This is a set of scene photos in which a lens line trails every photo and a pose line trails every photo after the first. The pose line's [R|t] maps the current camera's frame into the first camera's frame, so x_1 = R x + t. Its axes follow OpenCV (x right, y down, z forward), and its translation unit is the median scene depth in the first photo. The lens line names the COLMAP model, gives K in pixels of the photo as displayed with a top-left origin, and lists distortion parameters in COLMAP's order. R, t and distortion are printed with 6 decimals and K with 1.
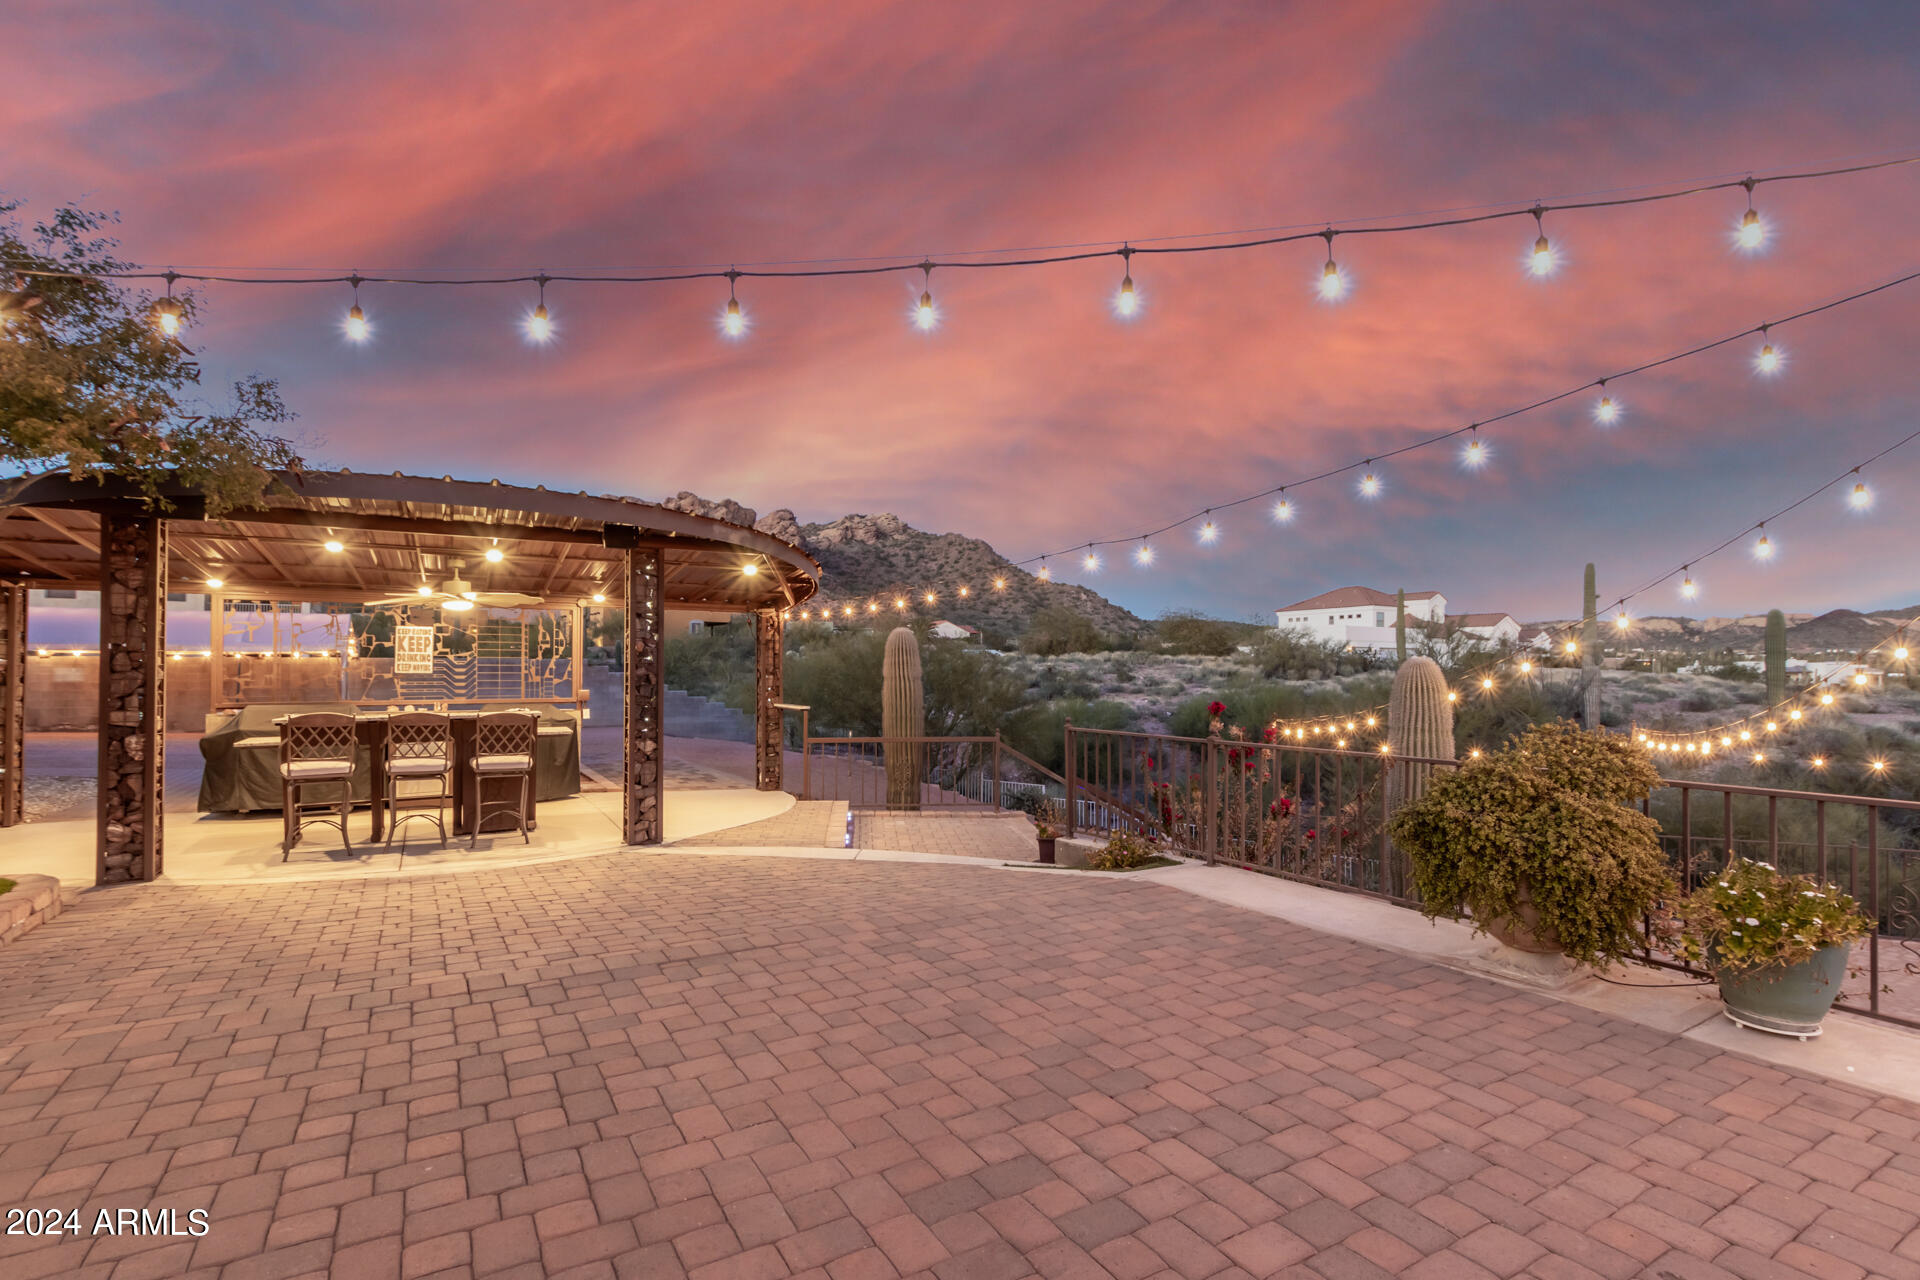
lens RADIAL K [[891.7, 0, 960.0], [0, 891.7, 640.0], [0, 0, 1]] dist [0.019175, -0.009112]
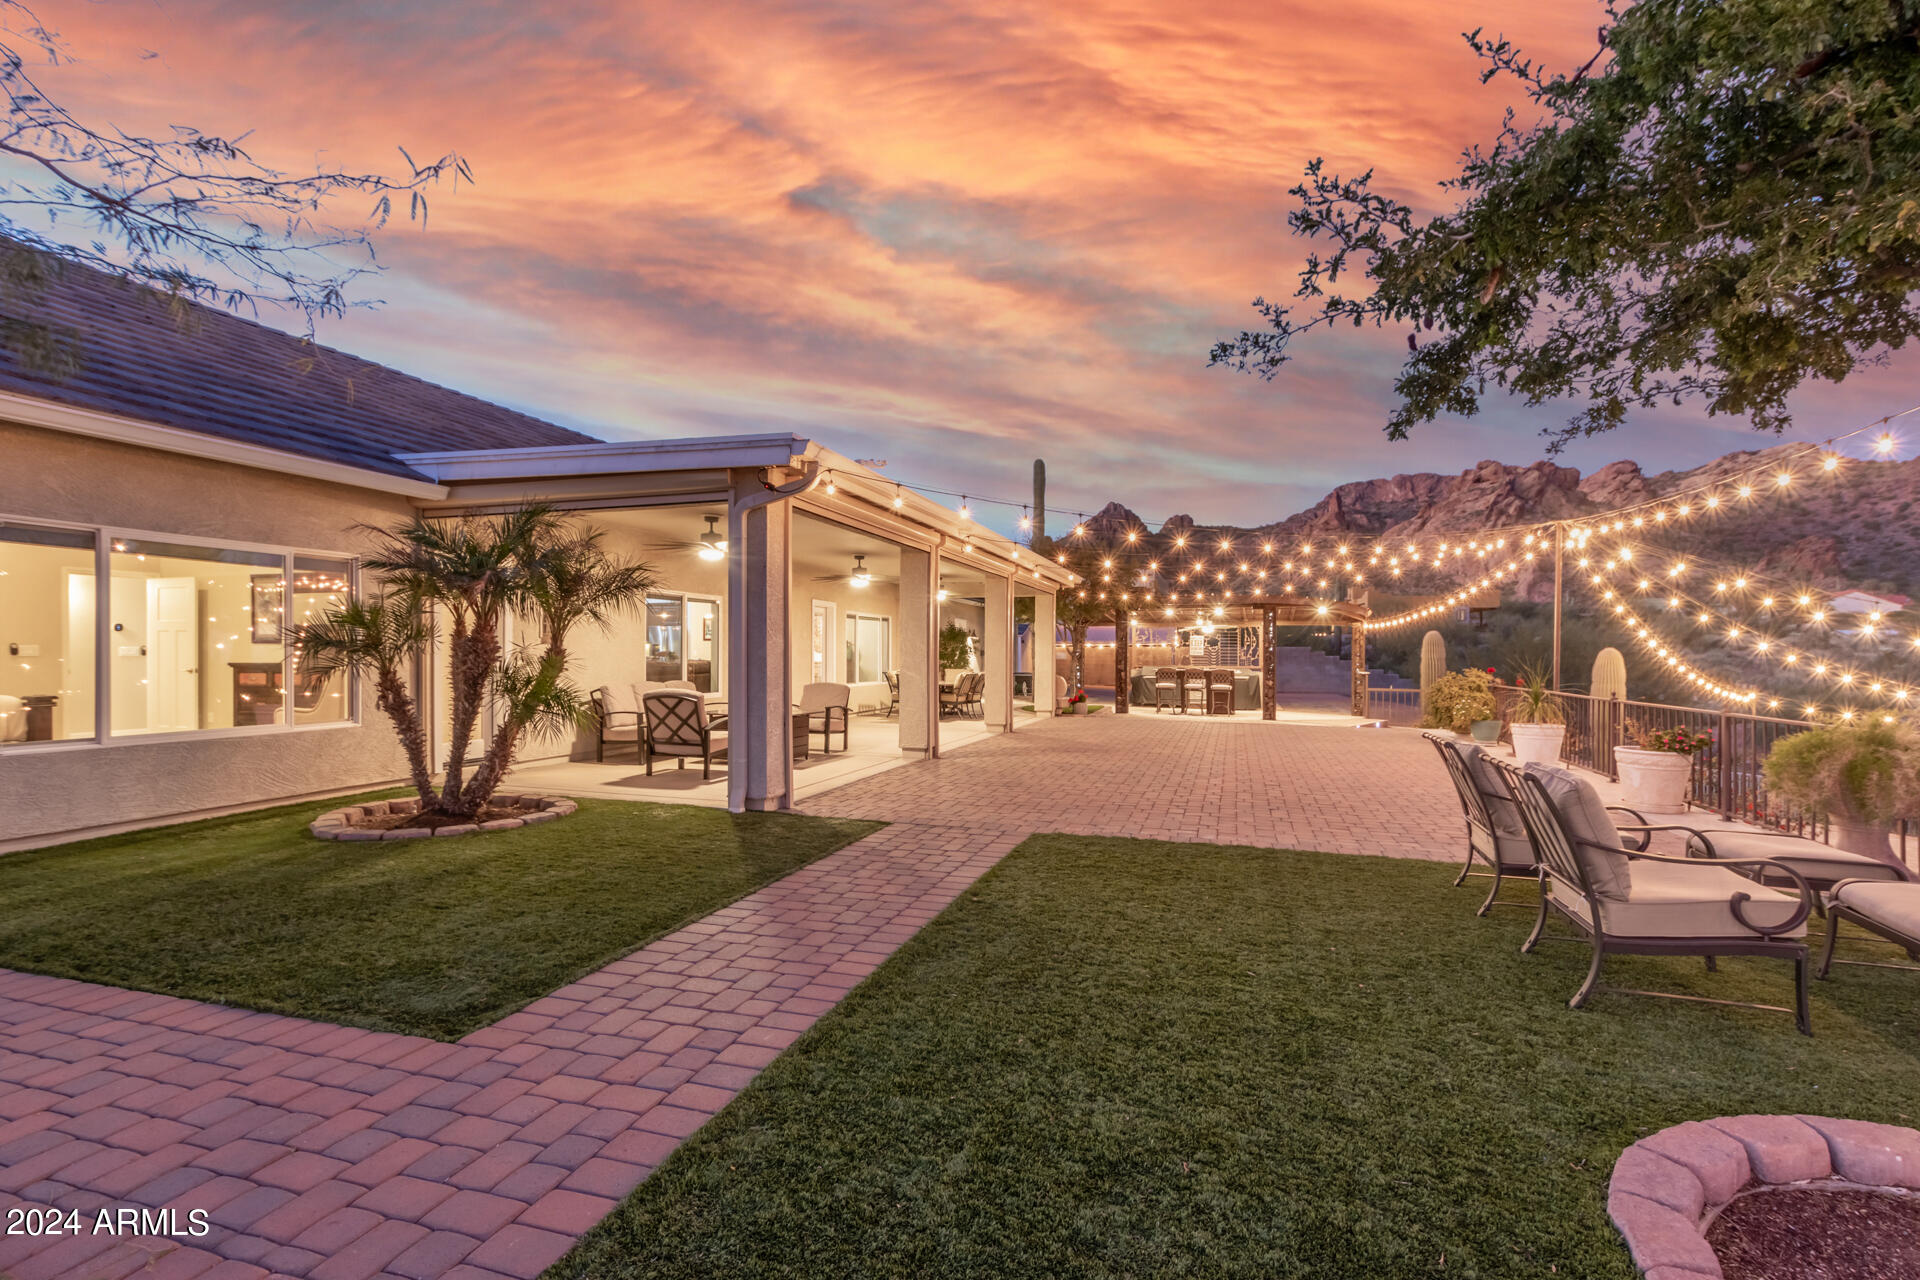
lens RADIAL K [[893.6, 0, 962.8], [0, 893.6, 671.2], [0, 0, 1]] dist [0.019997, -0.001181]
pose [[0.672772, 0.016129, -0.739674, 0.480695], [0.021885, 0.998891, 0.041687, -0.021621], [0.739526, -0.044234, 0.671673, -0.697361]]
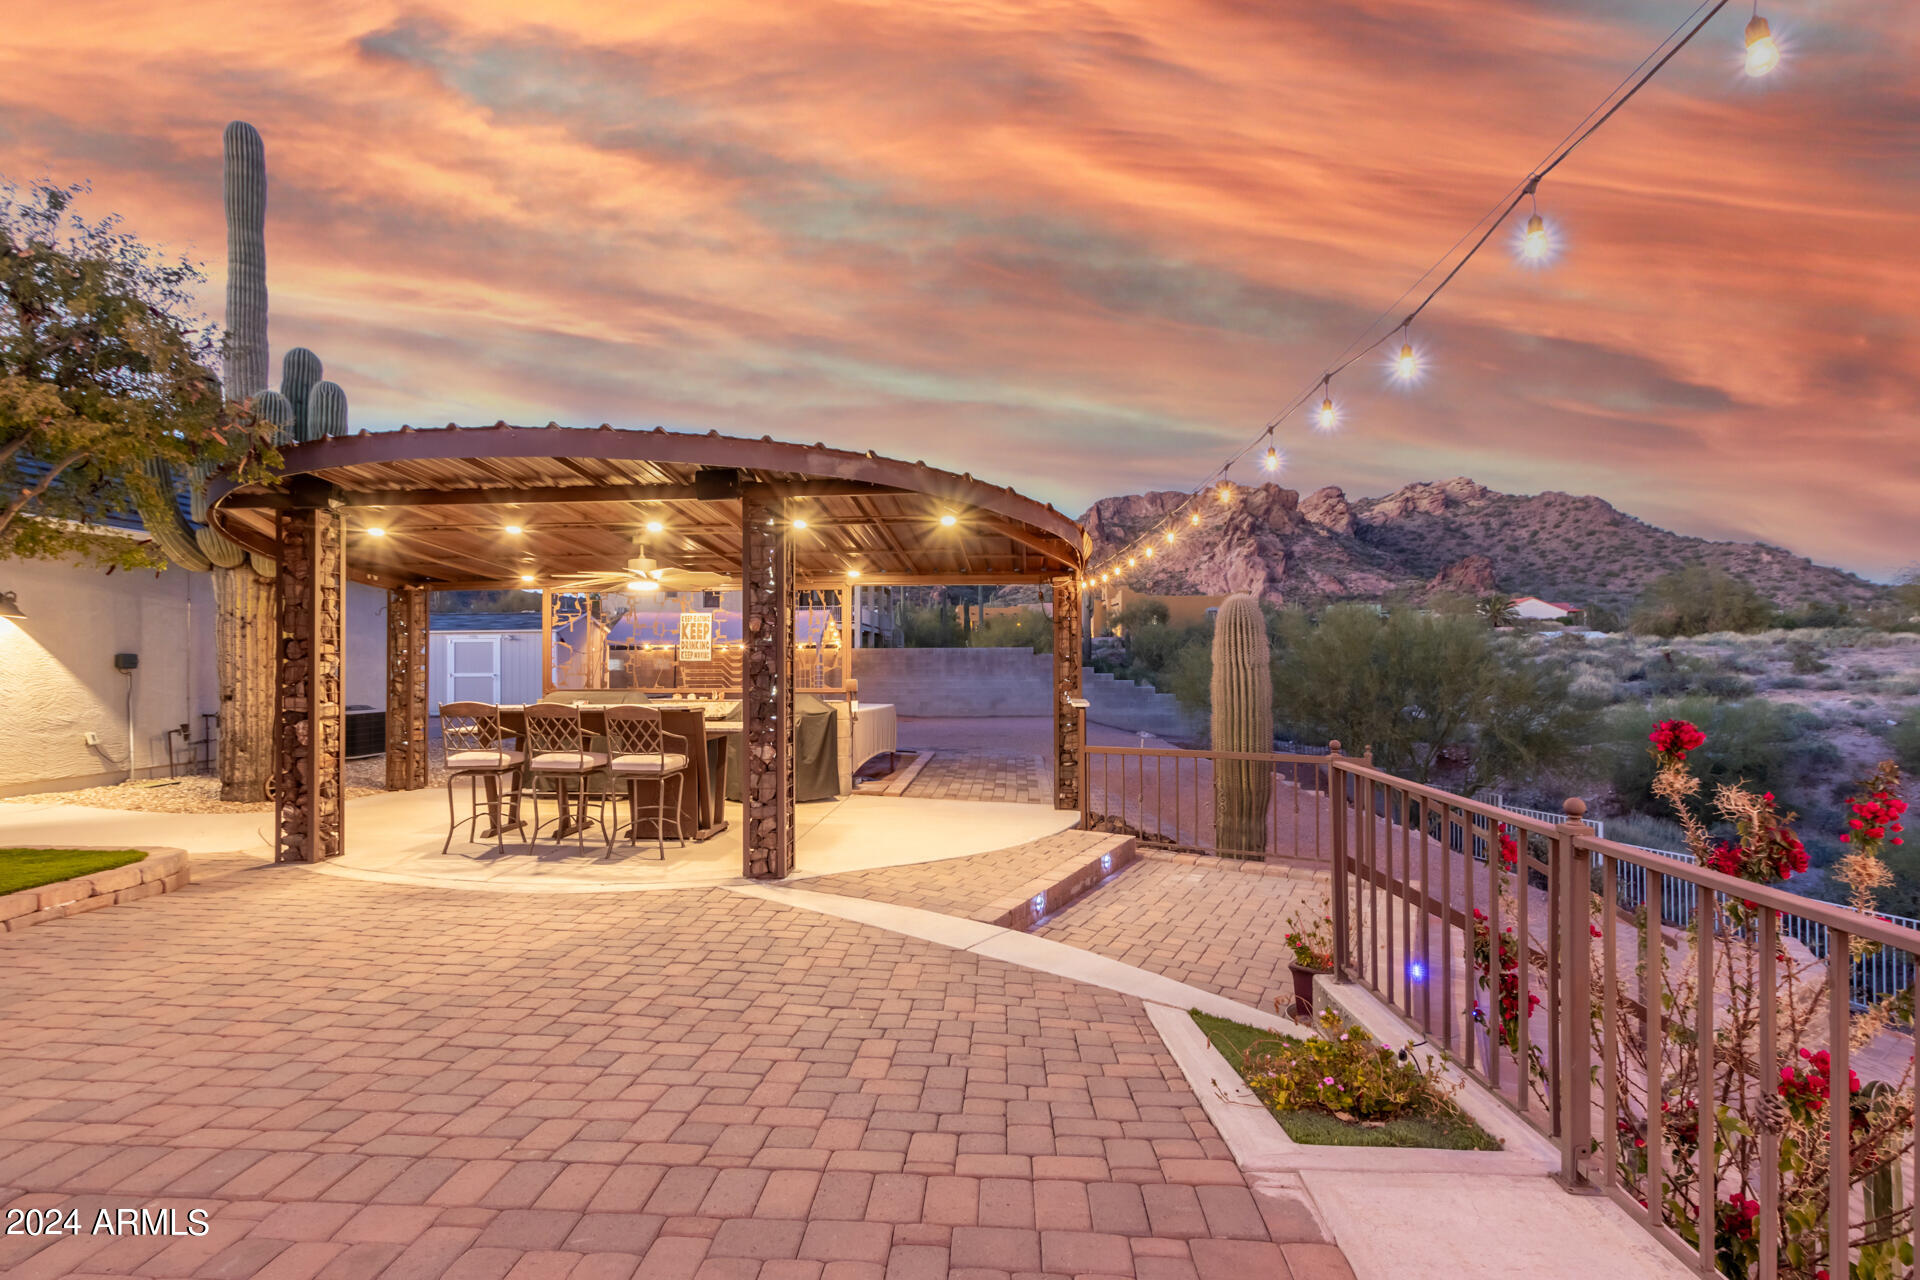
lens RADIAL K [[891.7, 0, 960.0], [0, 891.7, 640.0], [0, 0, 1]] dist [0.019175, -0.009112]
pose [[0.827309, -0.017495, -0.561475, 0.148162], [0.024073, 0.999701, 0.004321, 0.013884], [0.561231, -0.017091, 0.827483, 0.293932]]
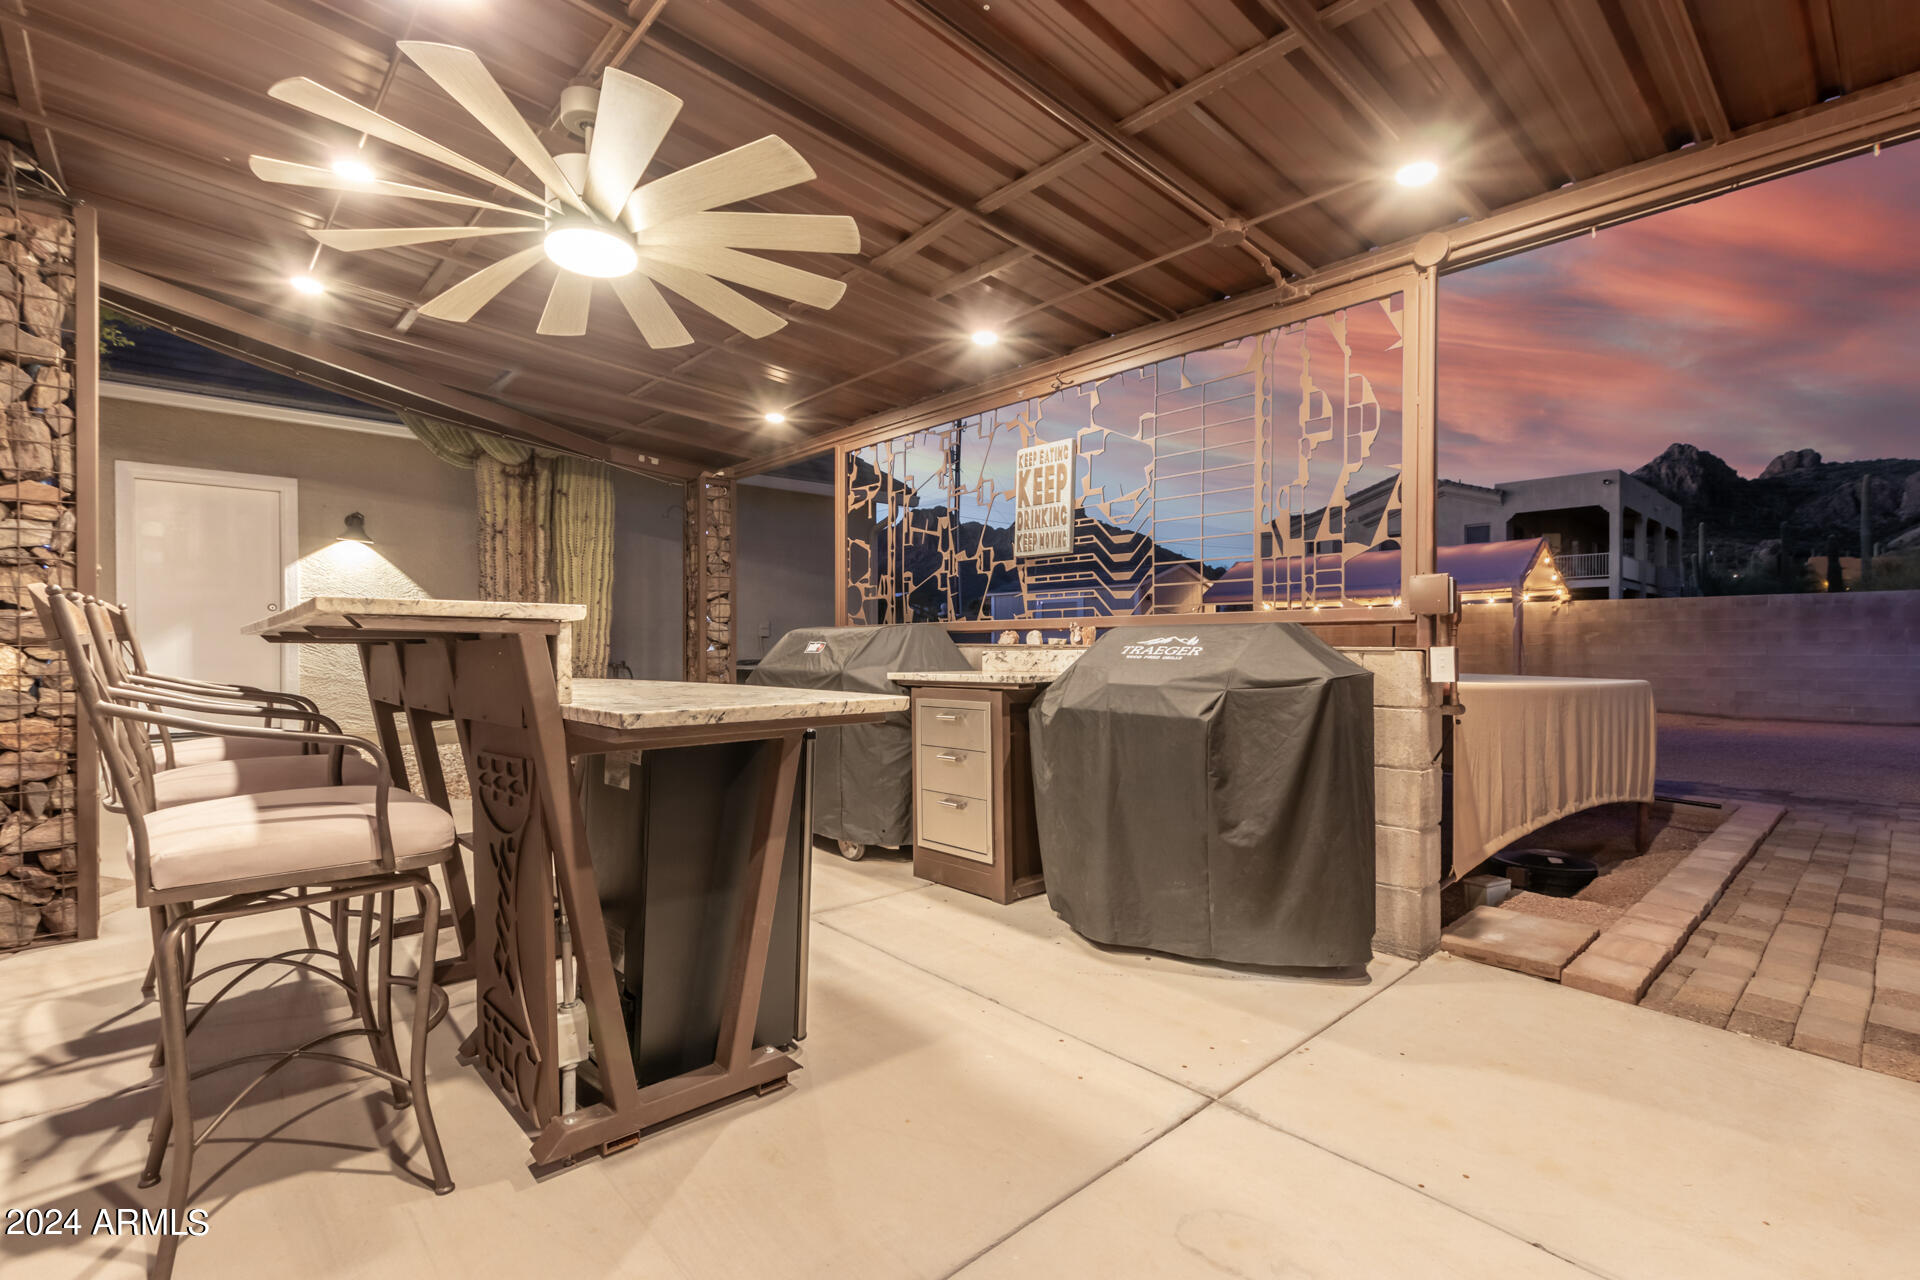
lens RADIAL K [[891.7, 0, 960.0], [0, 891.7, 640.0], [0, 0, 1]] dist [0.019175, -0.009112]
pose [[0.218699, -0.008578, -0.975755, -0.171215], [0.036631, 0.999329, -0.000575, 0.062872], [0.975105, -0.035617, 0.218867, 0.720020]]
